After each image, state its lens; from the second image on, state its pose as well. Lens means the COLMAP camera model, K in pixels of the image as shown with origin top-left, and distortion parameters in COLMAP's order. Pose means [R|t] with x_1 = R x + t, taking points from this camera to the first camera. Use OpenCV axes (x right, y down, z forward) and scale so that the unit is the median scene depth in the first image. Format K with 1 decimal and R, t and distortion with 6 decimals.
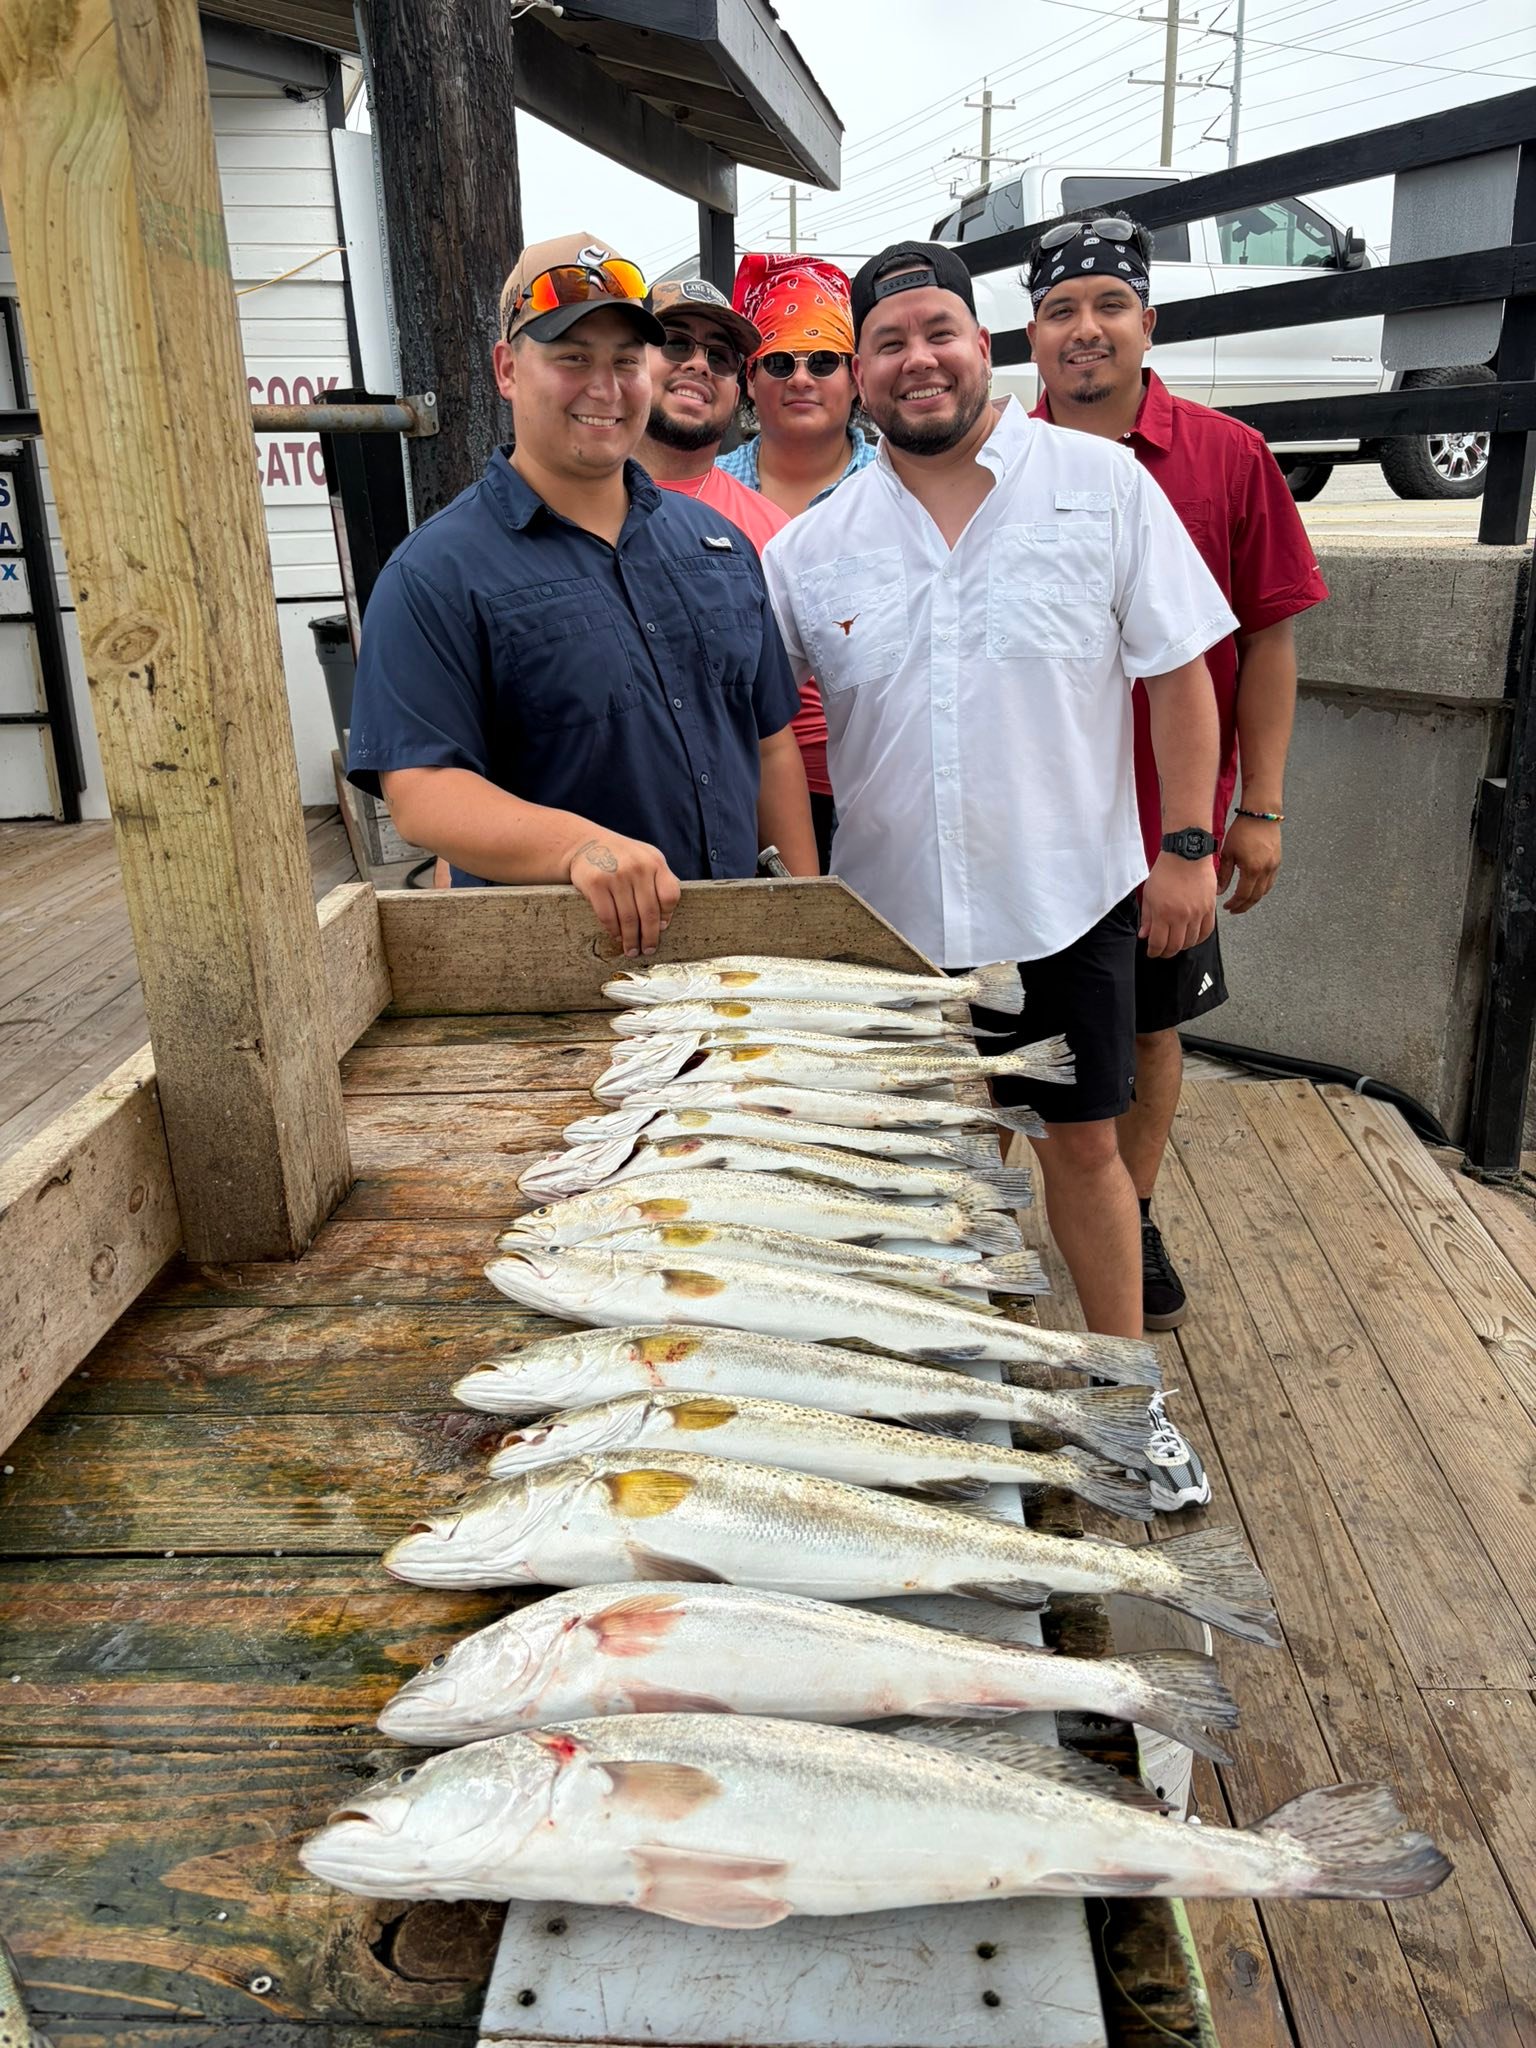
lens RADIAL K [[1427.5, 0, 768.0], [0, 1427.5, 1024.0], [0, 0, 1]] dist [-0.006092, -0.049105]
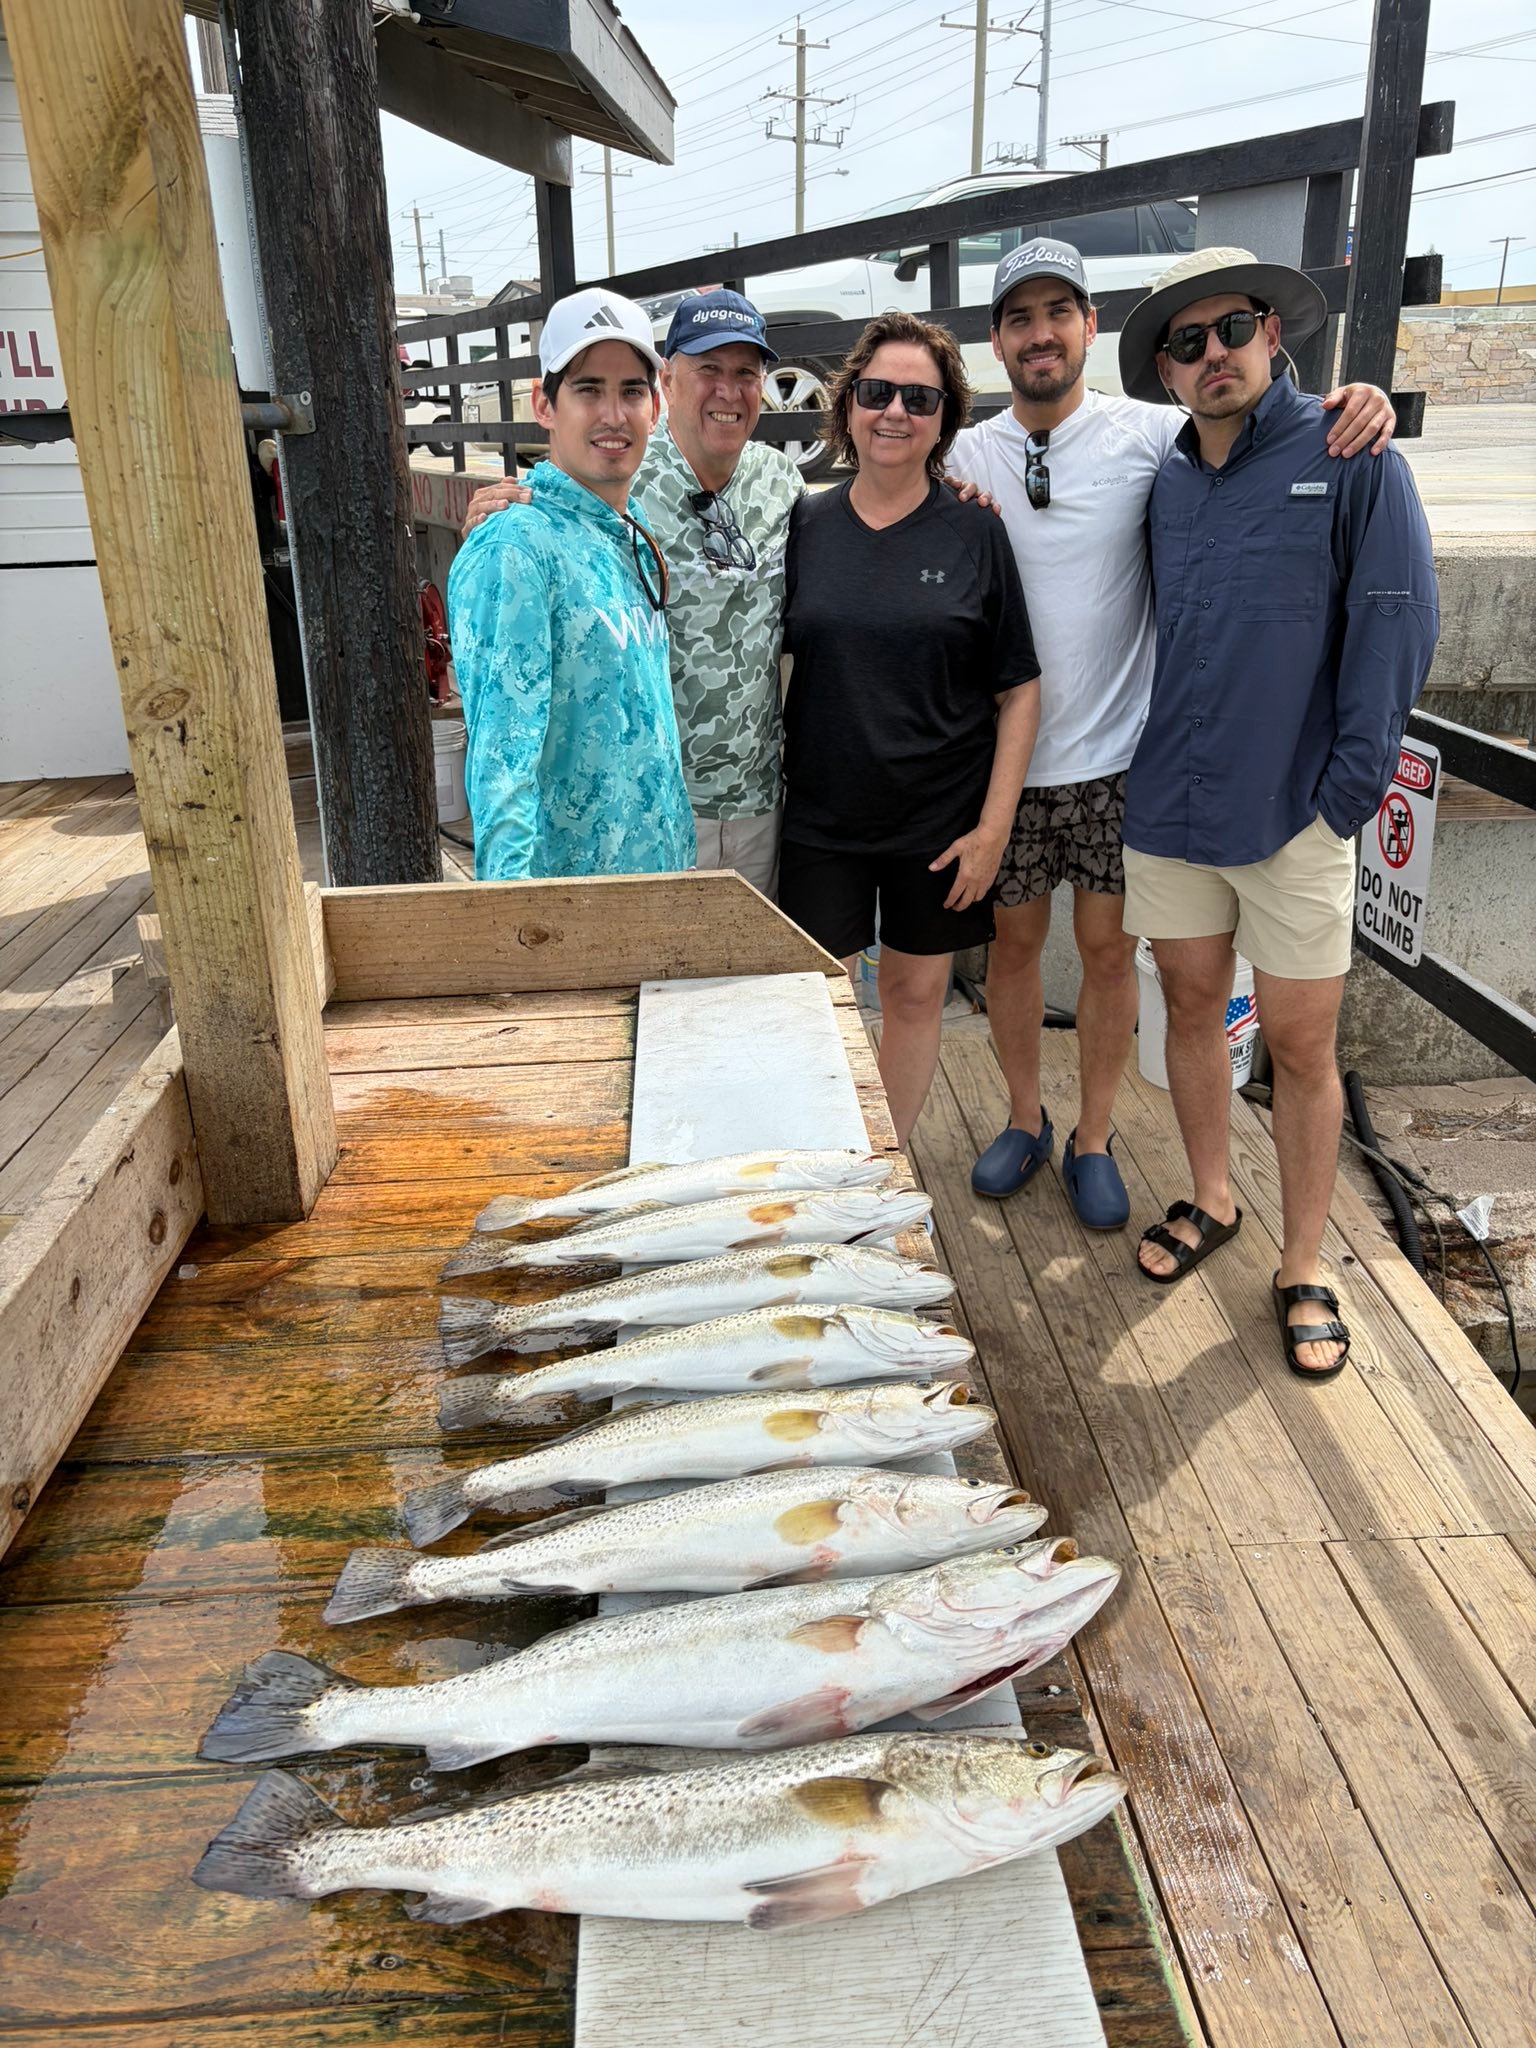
lens RADIAL K [[1508.7, 0, 768.0], [0, 1508.7, 1024.0], [0, 0, 1]] dist [-0.071824, -0.006696]
pose [[0.991974, -0.028419, 0.123207, -0.105230], [0.024018, 0.999024, 0.037059, -0.033182], [-0.124140, -0.033802, 0.991689, -0.274385]]
